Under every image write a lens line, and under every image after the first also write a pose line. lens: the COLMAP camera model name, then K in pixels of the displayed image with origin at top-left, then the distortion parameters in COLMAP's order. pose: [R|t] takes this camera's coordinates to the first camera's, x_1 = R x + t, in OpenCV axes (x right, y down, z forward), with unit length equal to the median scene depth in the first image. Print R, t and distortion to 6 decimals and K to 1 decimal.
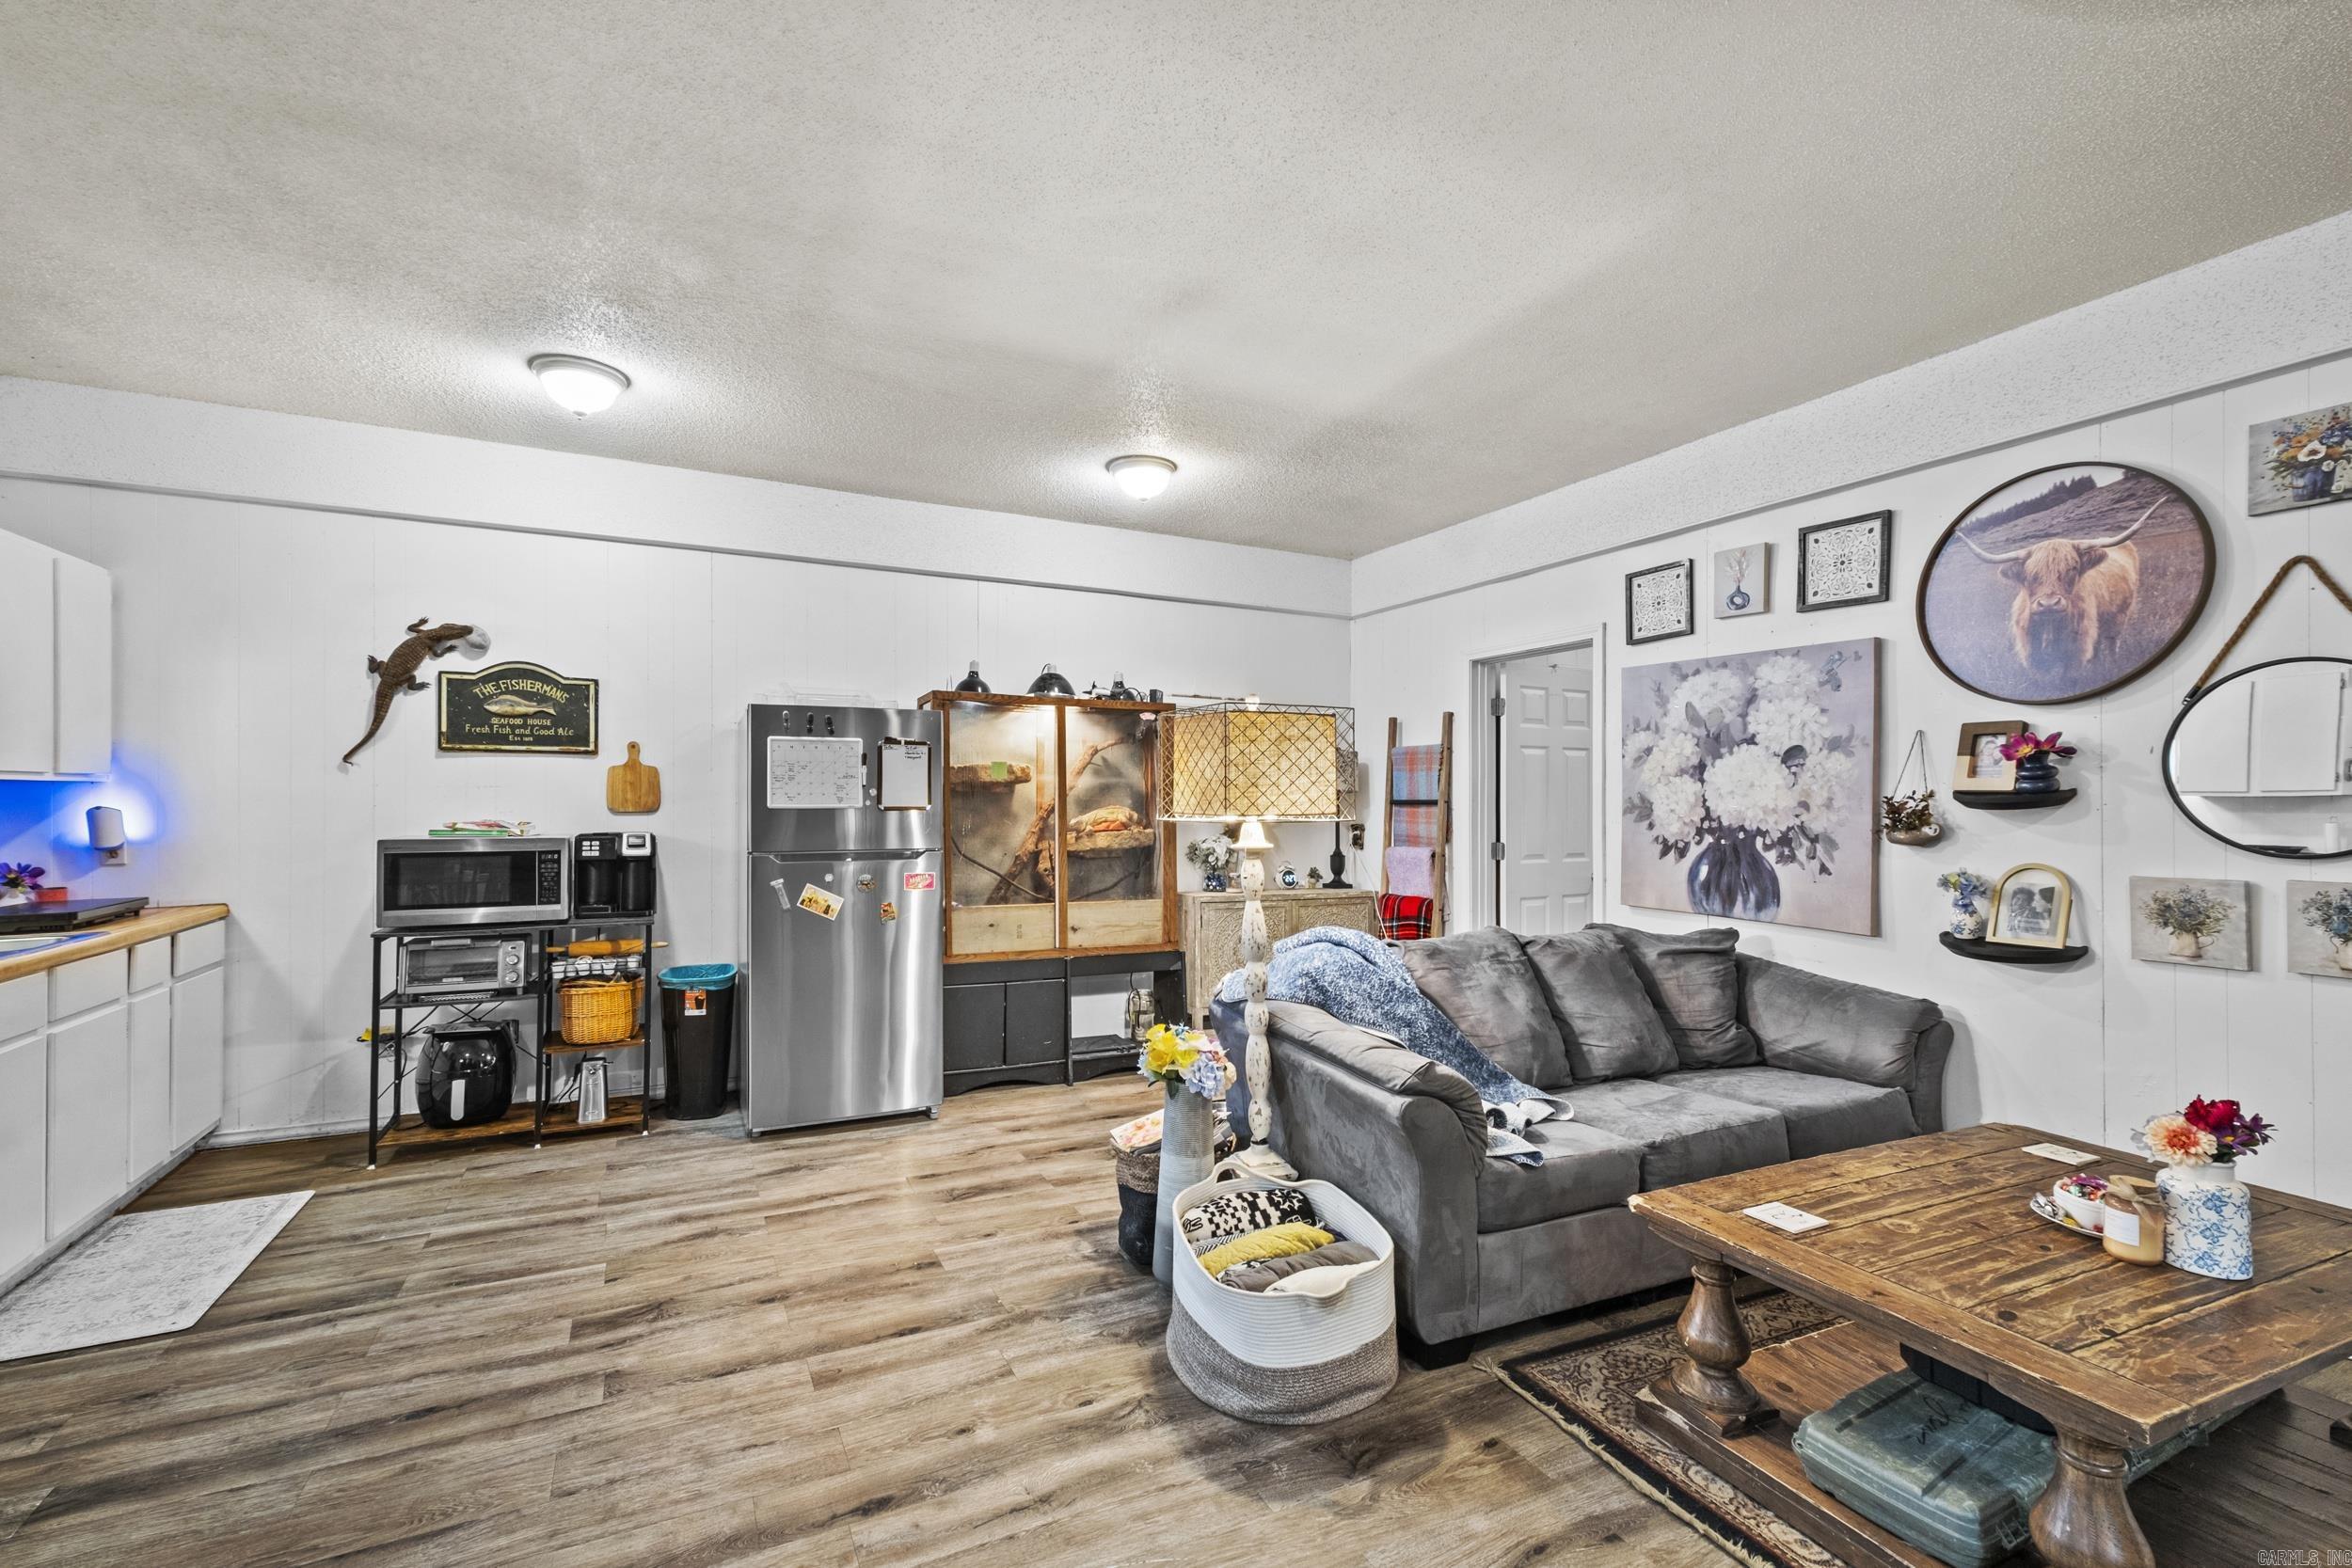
lens RADIAL K [[1026.5, 0, 1174.4], [0, 1026.5, 764.2], [0, 0, 1]] dist [0.001522, 0.000247]
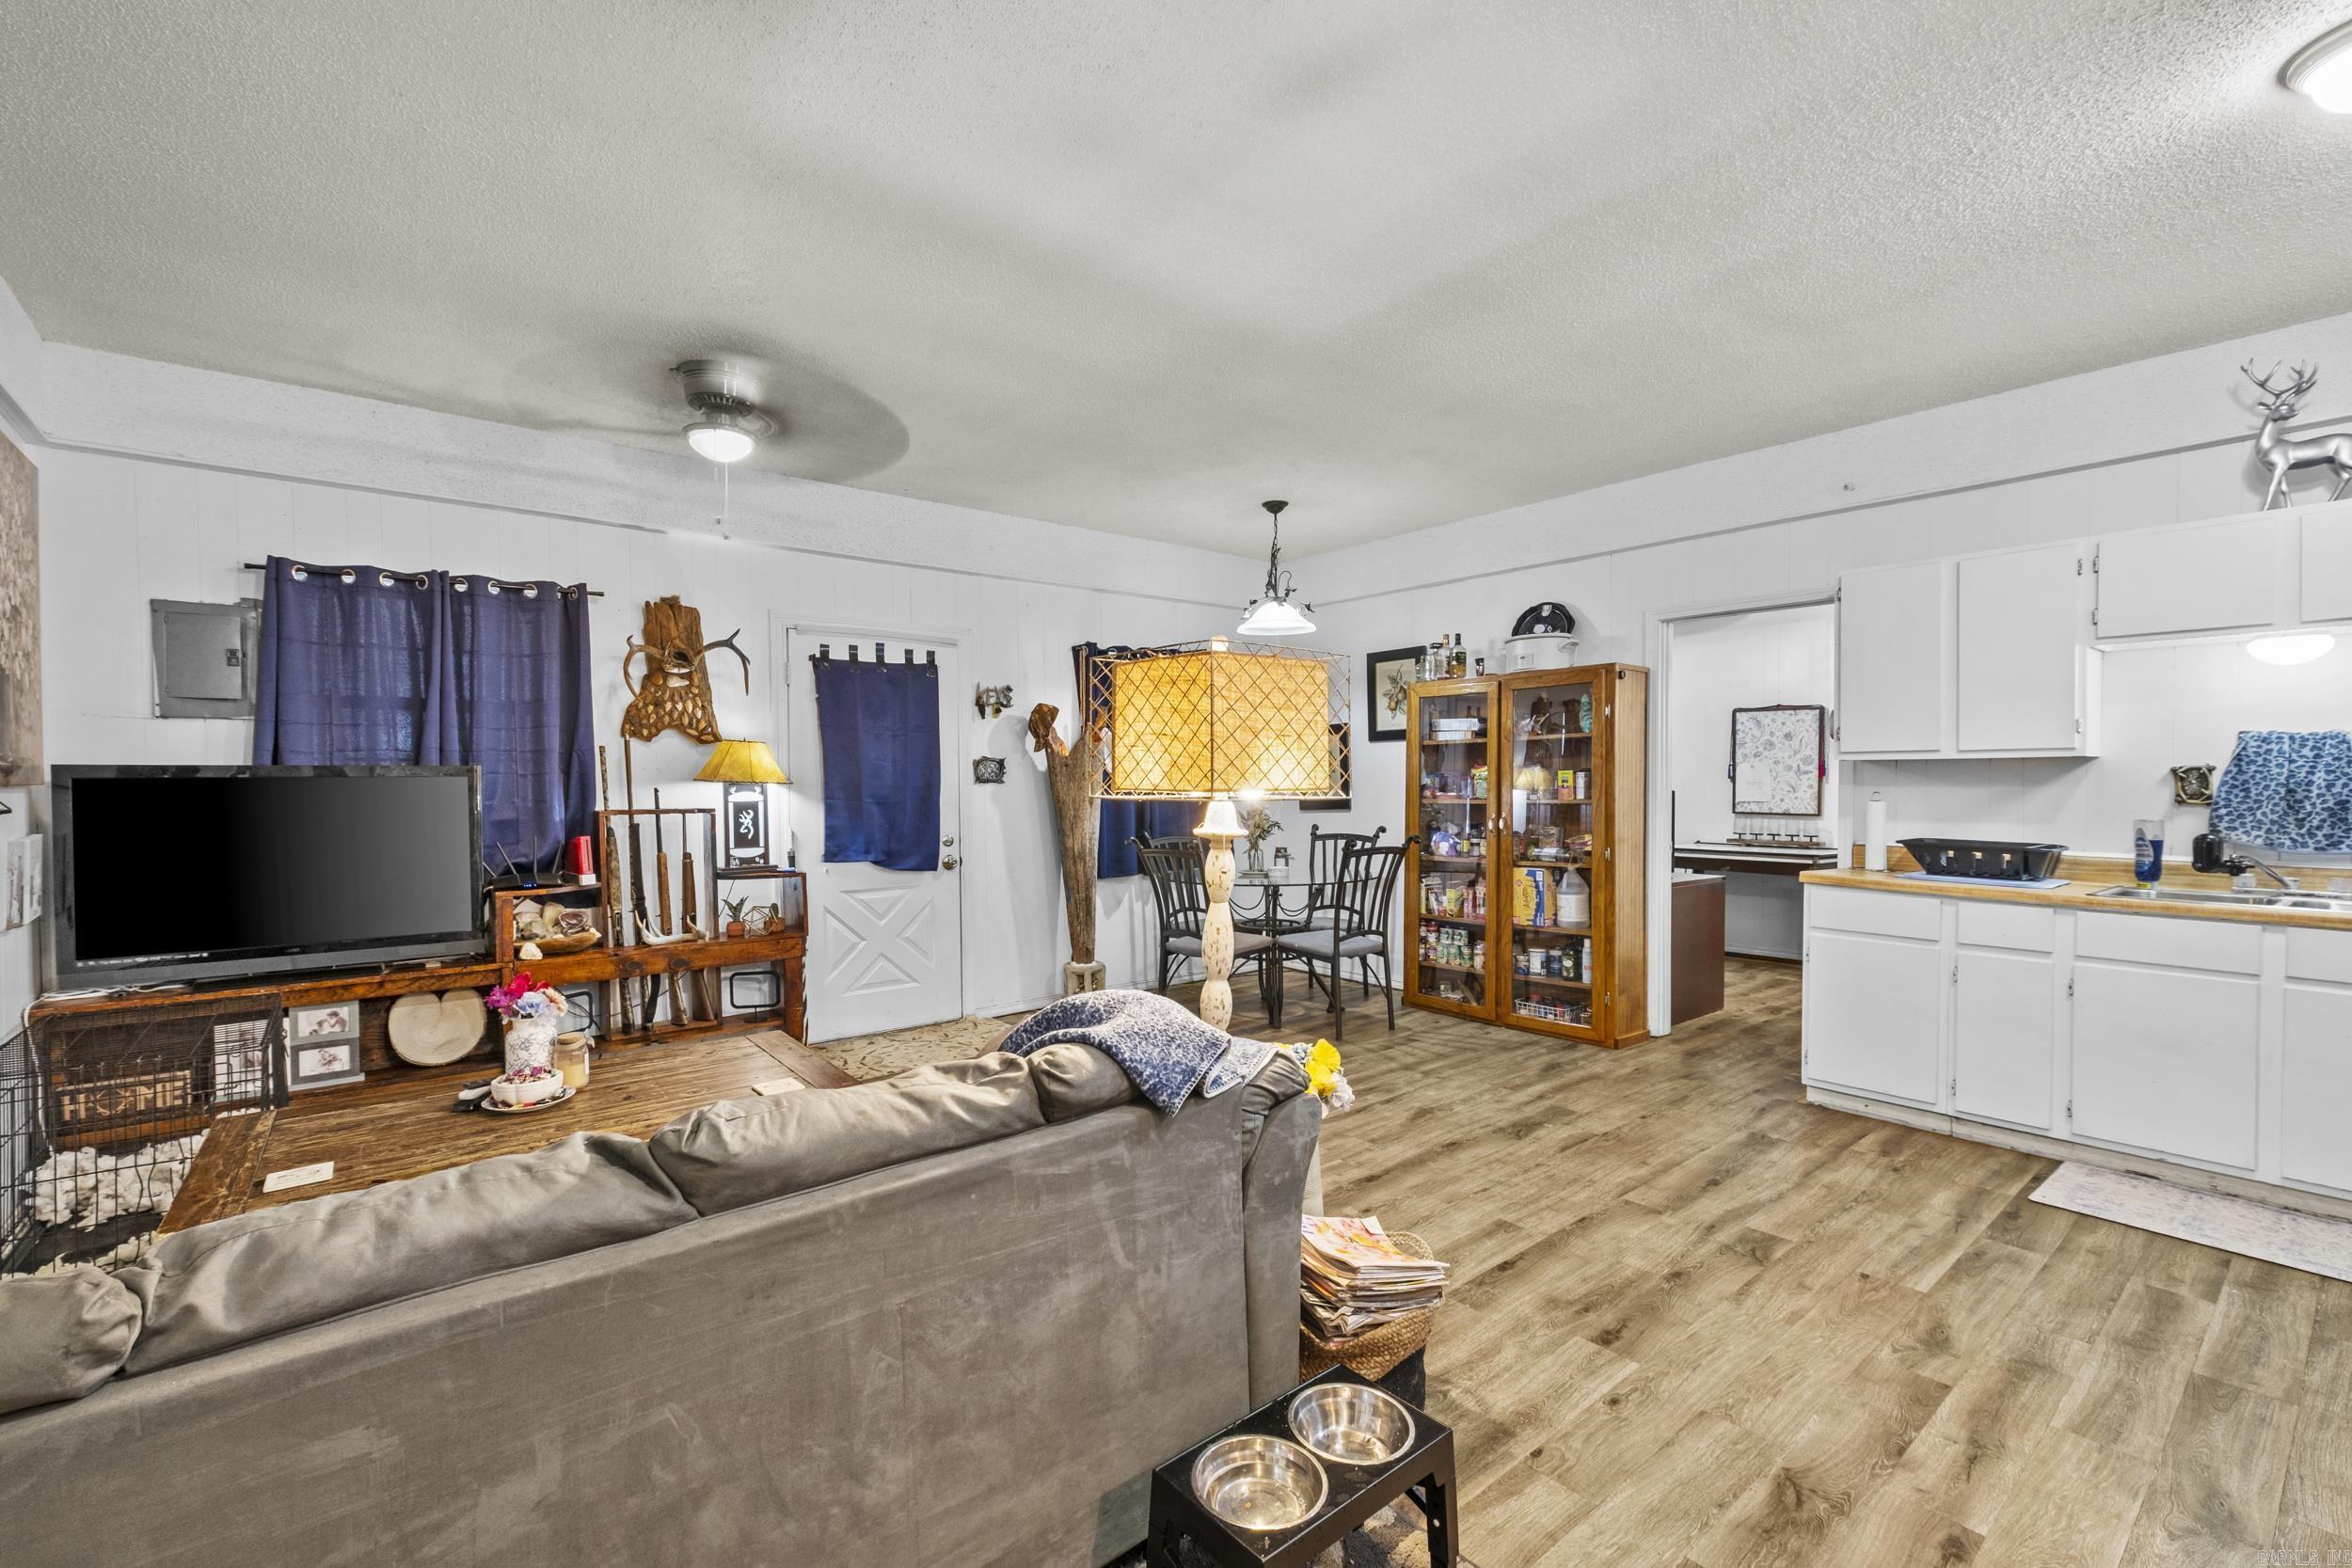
lens RADIAL K [[1015.2, 0, 1147.3], [0, 1015.2, 780.1], [0, 0, 1]] dist [-0.000852, -0.000085]
pose [[-0.978473, 0.000667, -0.206372, 0.218030], [0.006672, 0.999574, -0.028403, 0.048010], [0.206265, -0.029169, -0.978061, 1.320520]]
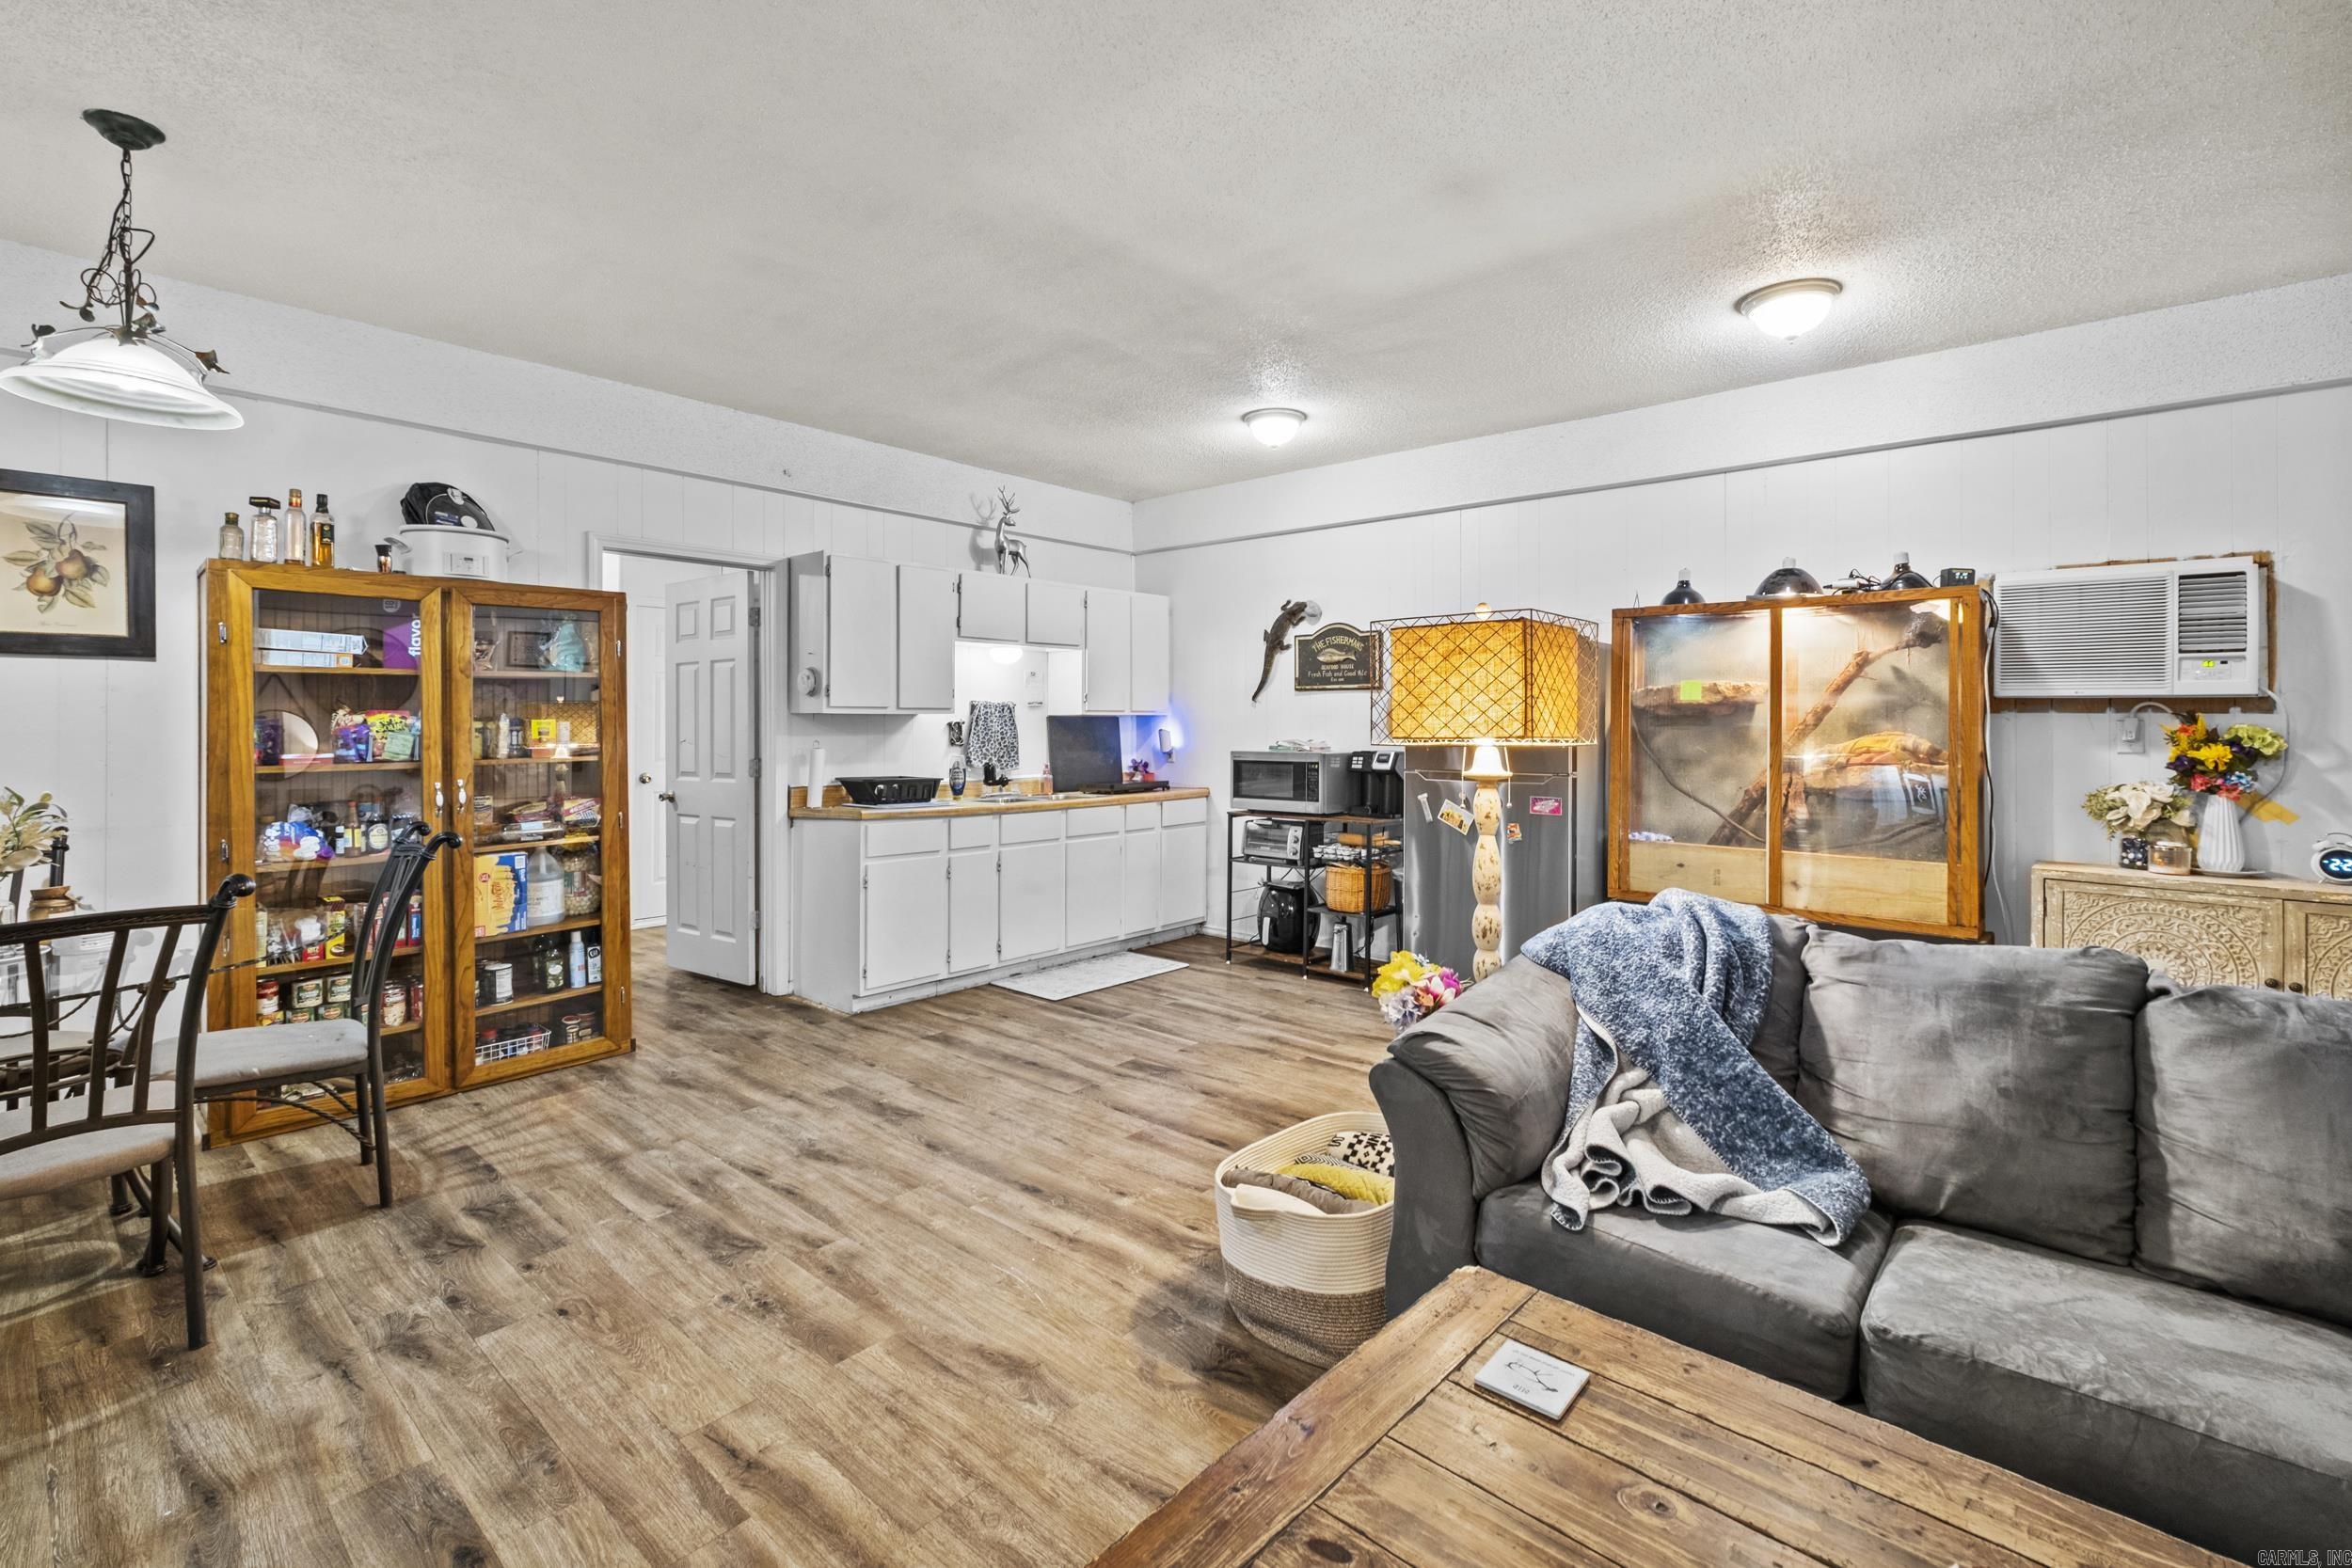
lens RADIAL K [[1039.4, 0, 1164.4], [0, 1039.4, 694.7], [0, 0, 1]] dist [-0.000278, -0.000045]
pose [[0.377903, -0.029614, -0.925372, 0.612282], [0.030581, 0.999342, -0.019493, 0.016160], [0.925340, -0.020933, 0.378560, 0.311755]]
